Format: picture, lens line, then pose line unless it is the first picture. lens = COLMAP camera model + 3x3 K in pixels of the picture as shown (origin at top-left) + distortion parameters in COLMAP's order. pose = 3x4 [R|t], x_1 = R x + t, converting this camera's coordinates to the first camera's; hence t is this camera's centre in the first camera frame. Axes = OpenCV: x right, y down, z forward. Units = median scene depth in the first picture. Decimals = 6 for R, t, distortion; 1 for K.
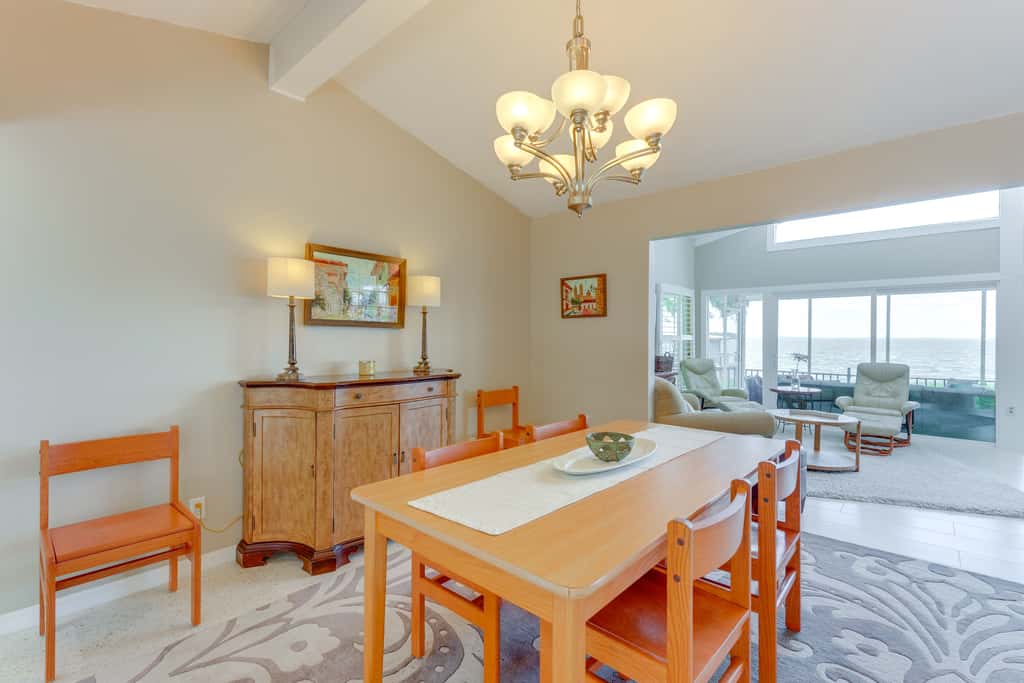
lens RADIAL K [[448.0, 0, 512.2], [0, 448.0, 338.0], [0, 0, 1]] dist [0.000121, 0.000110]
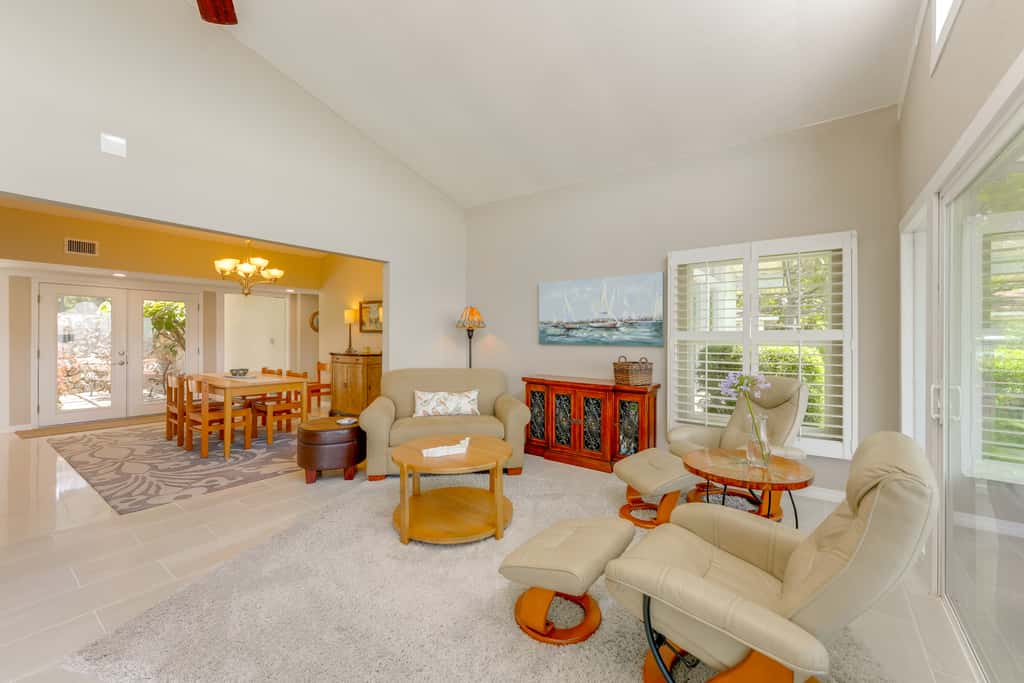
lens RADIAL K [[431.2, 0, 525.3], [0, 431.2, 345.6], [0, 0, 1]] dist [0.000119, -0.000063]
pose [[0.096444, 0.003449, -0.995332, 2.473064], [0.003951, 0.999985, 0.003848, 0.047576], [0.995331, -0.004303, 0.096429, 1.998035]]
